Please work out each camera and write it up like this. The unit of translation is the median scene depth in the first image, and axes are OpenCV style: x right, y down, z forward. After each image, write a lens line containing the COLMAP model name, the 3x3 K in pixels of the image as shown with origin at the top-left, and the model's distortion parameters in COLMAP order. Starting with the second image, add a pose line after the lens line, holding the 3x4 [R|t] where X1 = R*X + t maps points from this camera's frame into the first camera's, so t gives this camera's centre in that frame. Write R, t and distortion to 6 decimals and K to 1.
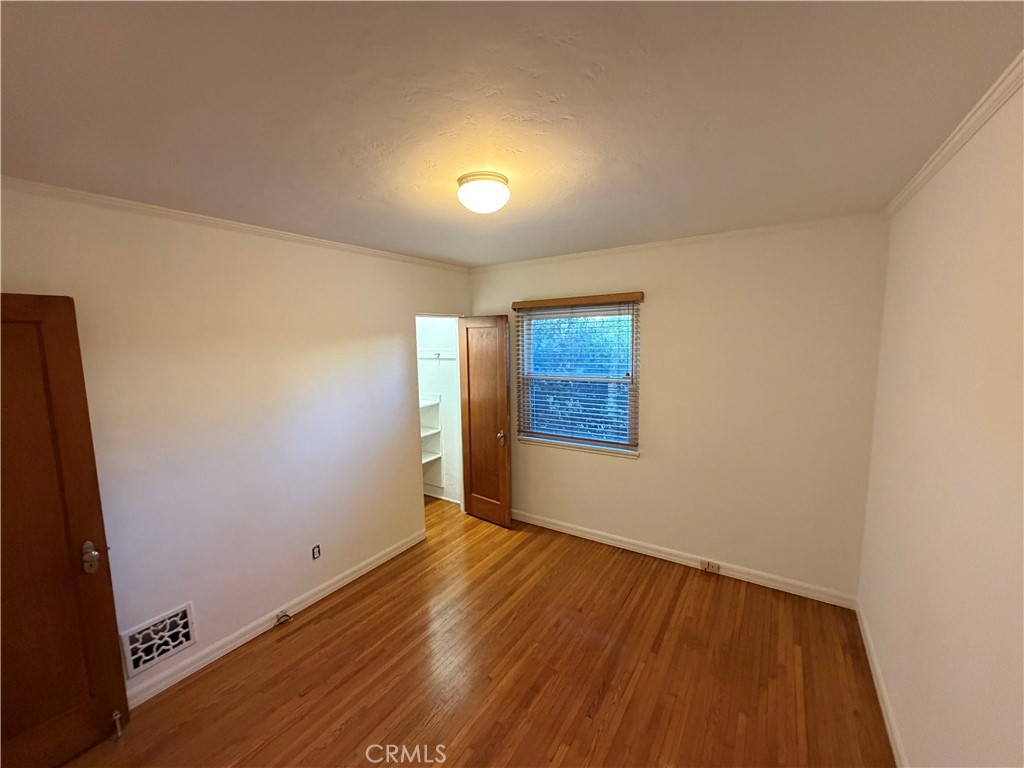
lens RADIAL K [[413.5, 0, 514.6], [0, 413.5, 382.9], [0, 0, 1]] dist [-0.002540, 0.000801]
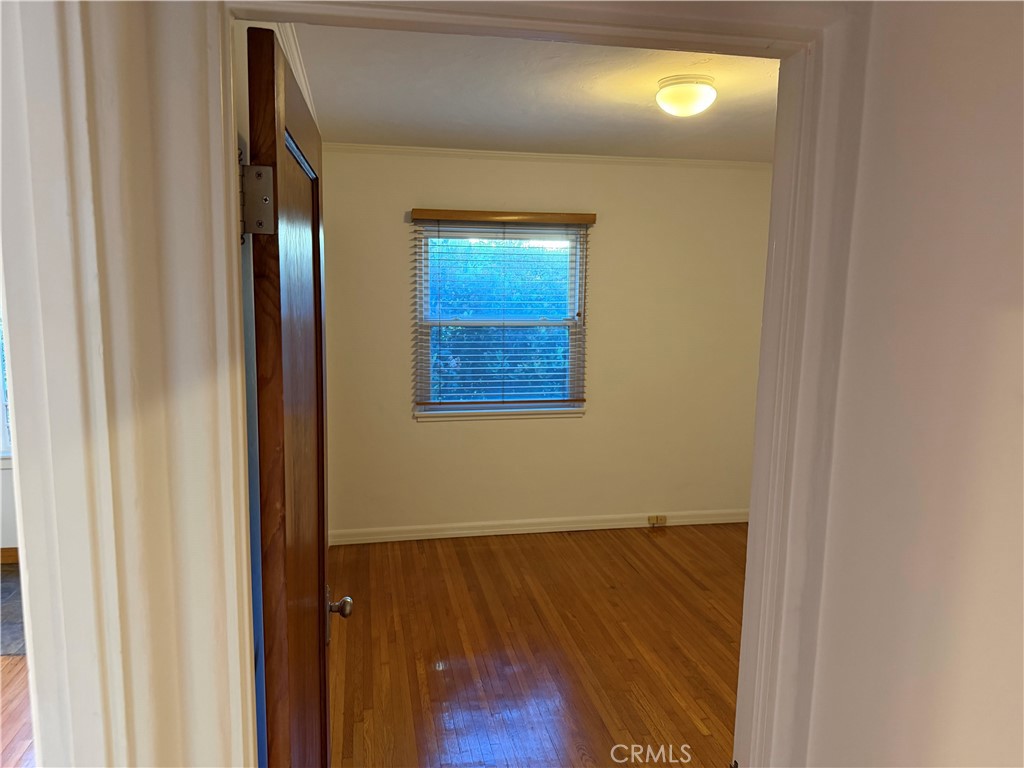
lens RADIAL K [[726.6, 0, 505.6], [0, 726.6, 386.1], [0, 0, 1]] dist [0.055246, -0.057247]
pose [[0.709899, -0.072109, 0.700602, -0.881077], [0.050111, 0.997395, 0.051880, 0.041600], [-0.702518, -0.001722, 0.711664, 0.075596]]
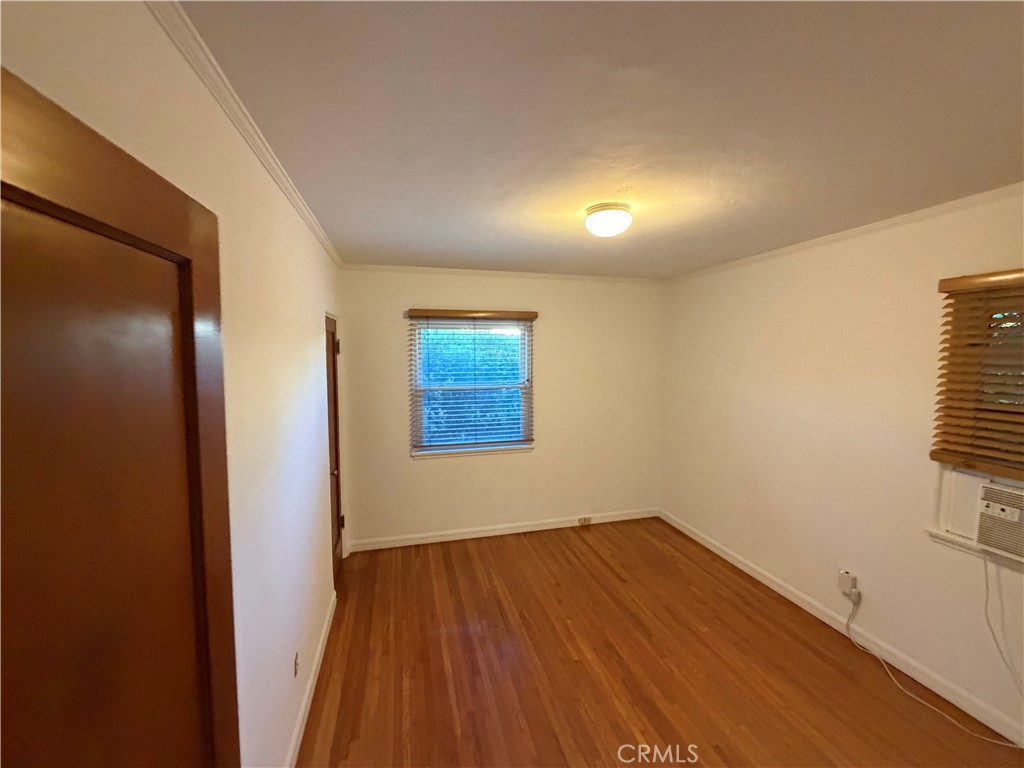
lens RADIAL K [[413.5, 0, 512.9], [0, 413.5, 382.5], [0, 0, 1]] dist [-0.002540, 0.000801]
pose [[0.658690, -0.036580, 0.751525, -0.662510], [0.066989, 0.997702, -0.010151, -0.005124], [-0.749427, 0.057031, 0.659627, 0.262681]]
